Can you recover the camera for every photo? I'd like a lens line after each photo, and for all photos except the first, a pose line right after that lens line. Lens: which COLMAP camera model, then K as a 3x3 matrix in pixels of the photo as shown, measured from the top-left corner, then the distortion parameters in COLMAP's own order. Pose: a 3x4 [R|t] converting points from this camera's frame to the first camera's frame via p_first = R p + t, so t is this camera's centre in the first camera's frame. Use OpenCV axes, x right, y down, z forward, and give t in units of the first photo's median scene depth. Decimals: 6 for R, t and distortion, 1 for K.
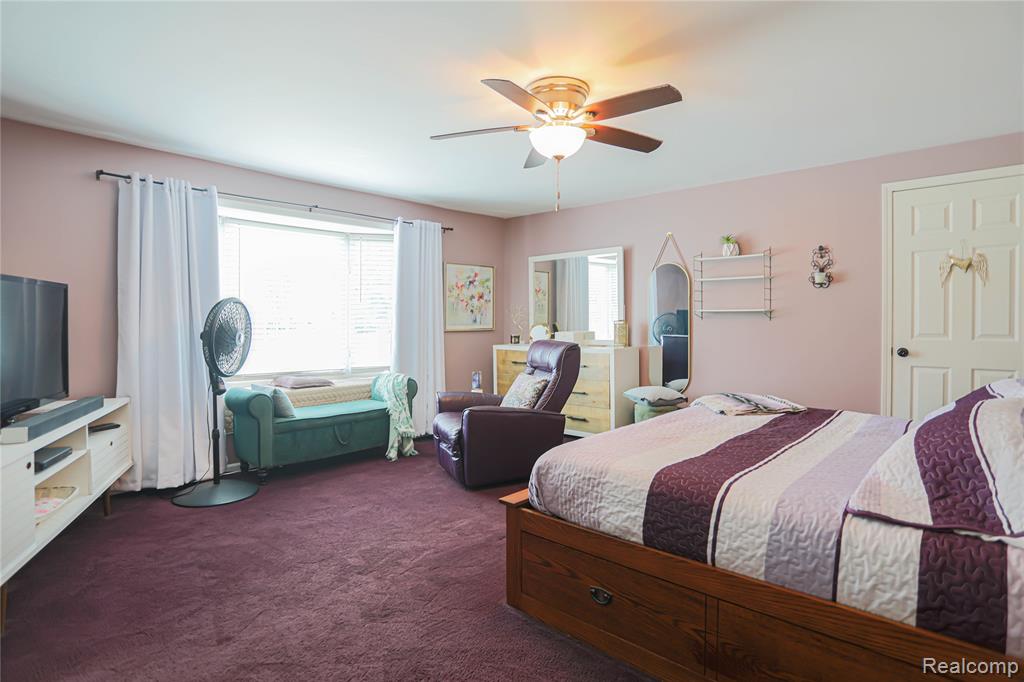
lens RADIAL K [[525.3, 0, 517.6], [0, 525.3, 328.7], [0, 0, 1]] dist [-0.078215, 0.032228]
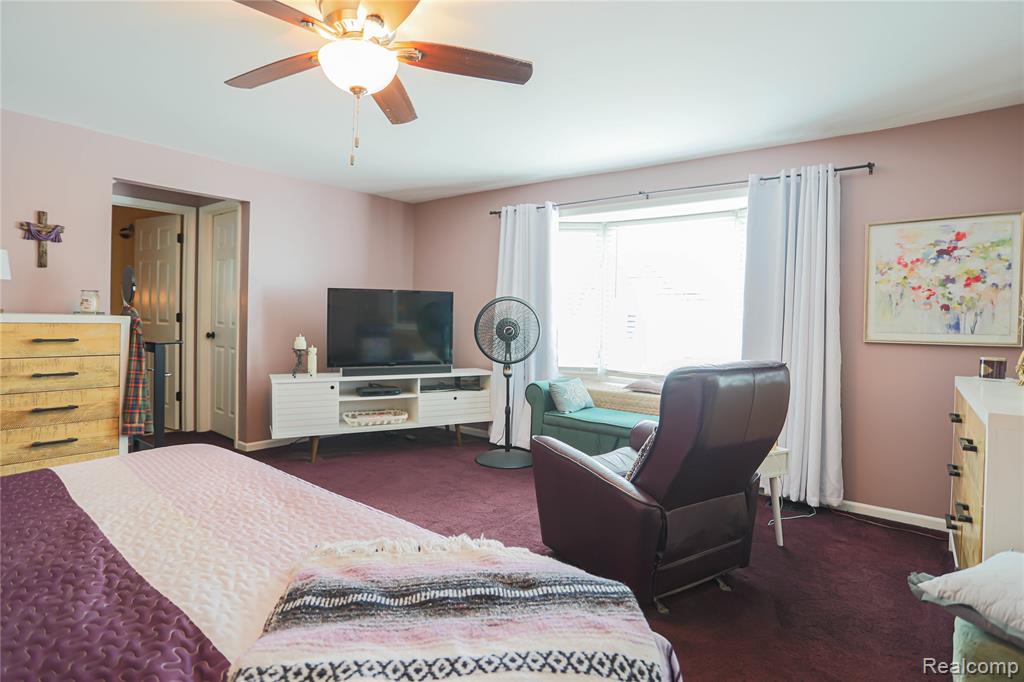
lens RADIAL K [[525.3, 0, 517.6], [0, 525.3, 328.7], [0, 0, 1]] dist [-0.078215, 0.032228]
pose [[0.079043, 0.020797, -0.996654, 0.406505], [-0.038408, 0.999104, 0.017802, -0.005710], [0.996131, 0.036872, 0.079771, 0.583739]]
